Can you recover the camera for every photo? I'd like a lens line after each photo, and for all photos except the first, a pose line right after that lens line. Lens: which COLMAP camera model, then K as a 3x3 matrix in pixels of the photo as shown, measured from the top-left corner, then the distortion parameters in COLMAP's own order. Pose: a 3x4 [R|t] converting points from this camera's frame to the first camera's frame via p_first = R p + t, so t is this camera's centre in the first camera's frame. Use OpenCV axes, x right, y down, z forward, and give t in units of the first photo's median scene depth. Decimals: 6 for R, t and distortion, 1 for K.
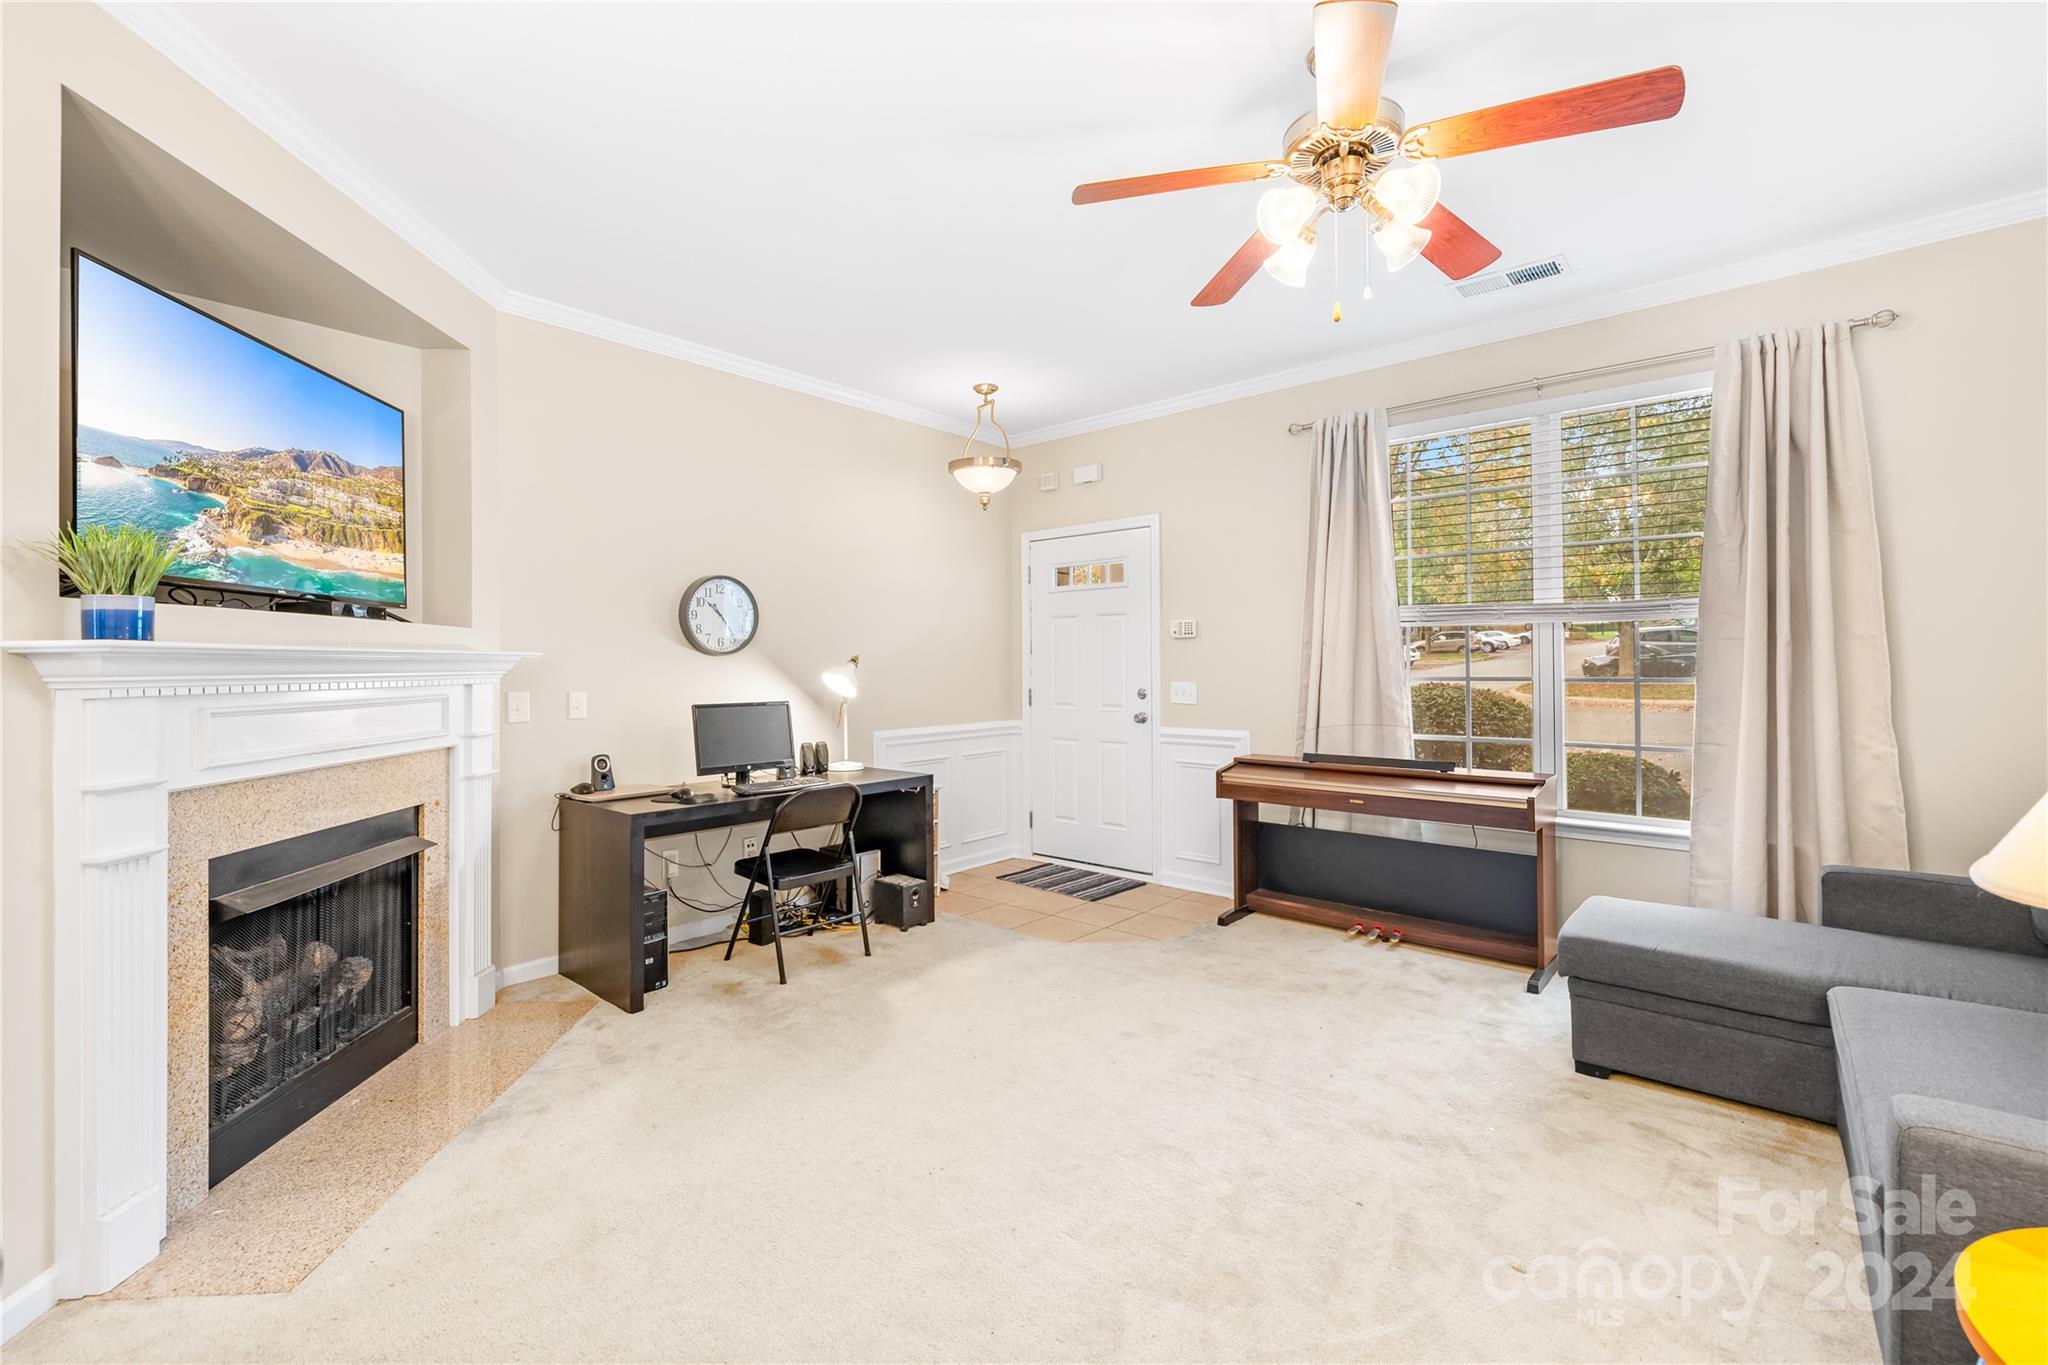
lens RADIAL K [[872.9, 0, 1013.2], [0, 872.9, 656.6], [0, 0, 1]] dist [-0.000092, -0.000179]
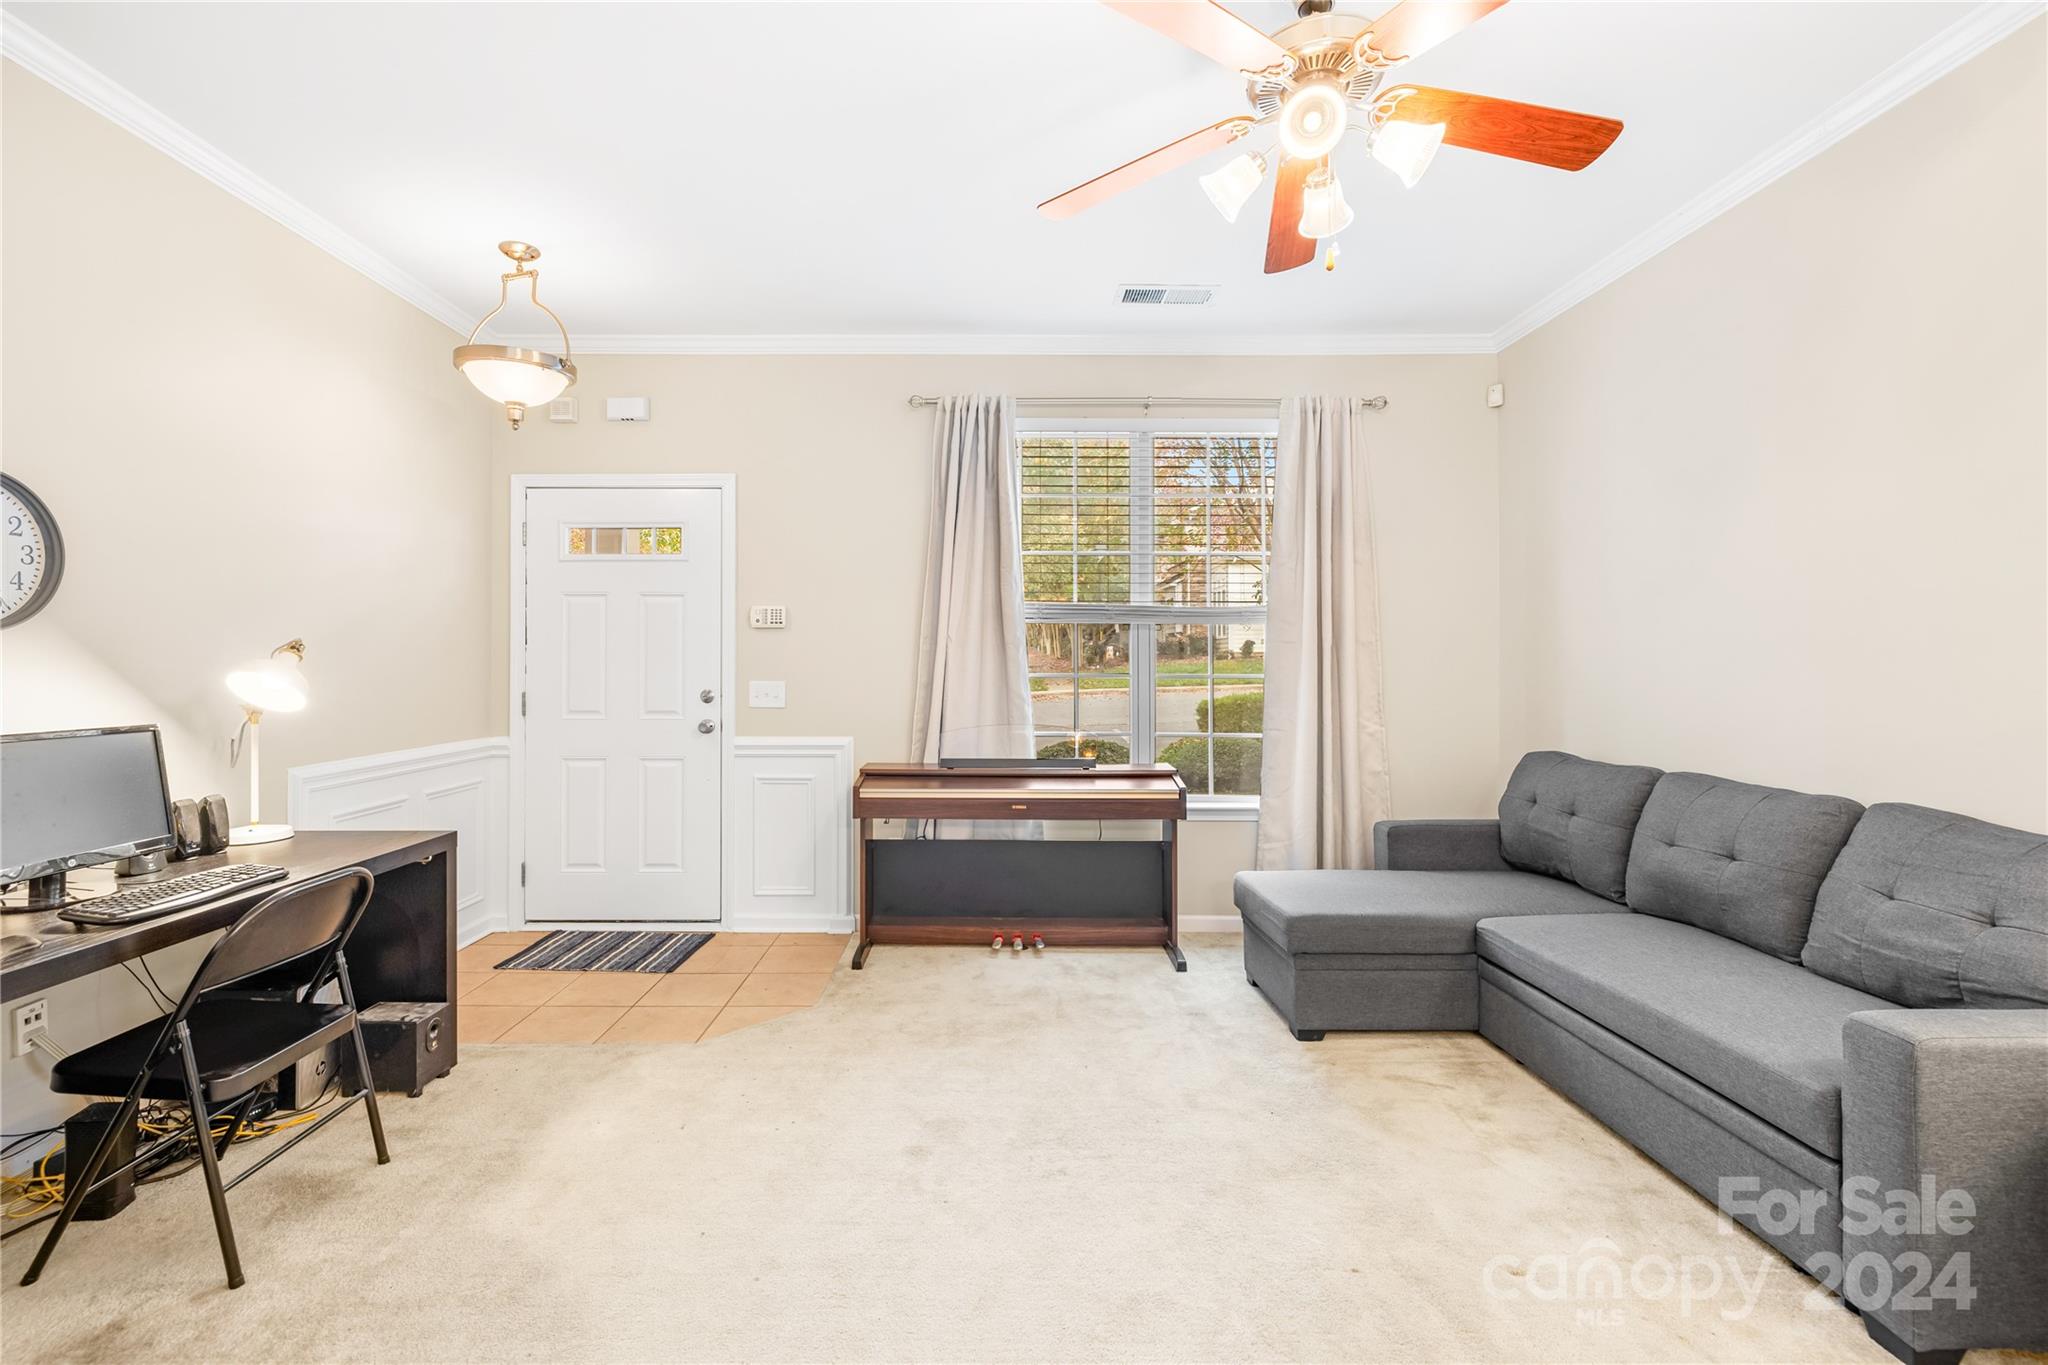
lens RADIAL K [[881.5, 0, 1011.7], [0, 881.5, 653.3], [0, 0, 1]] dist [-0.000311, 0.000070]
pose [[0.752393, 0.012954, 0.658587, -0.266705], [-0.012536, 0.999907, -0.005347, 0.005993], [-0.658595, -0.004233, 0.752486, 0.322450]]
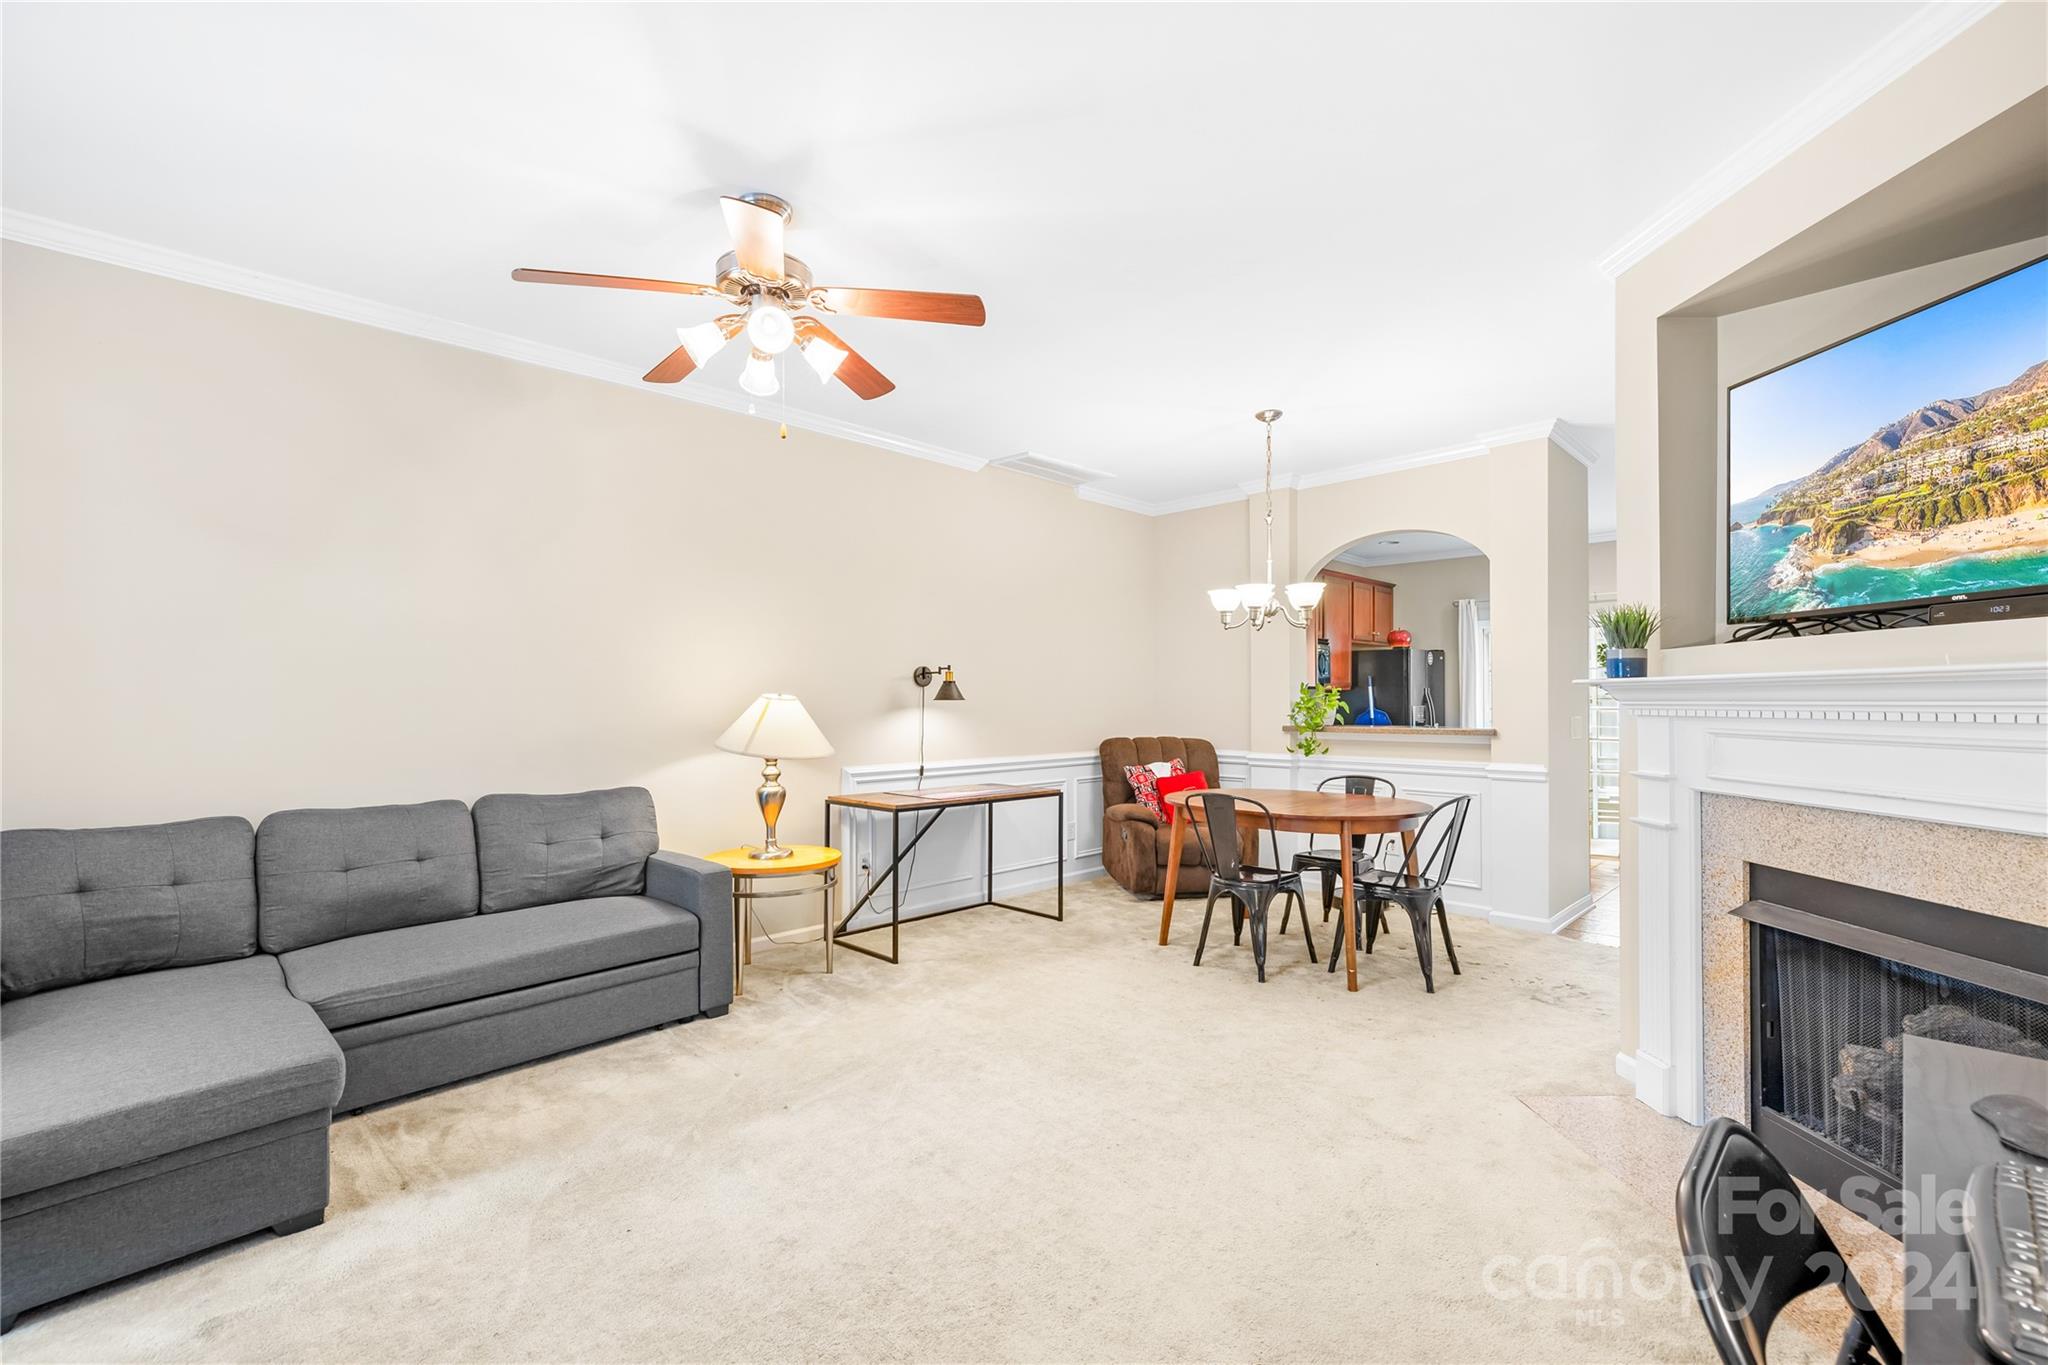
lens RADIAL K [[872.9, 0, 1013.2], [0, 872.9, 656.6], [0, 0, 1]] dist [-0.000092, -0.000179]
pose [[-0.994923, 0.024656, 0.097572, -0.053117], [0.022372, 0.999451, -0.024443, -0.013376], [-0.098121, -0.022136, -0.994928, 1.339988]]
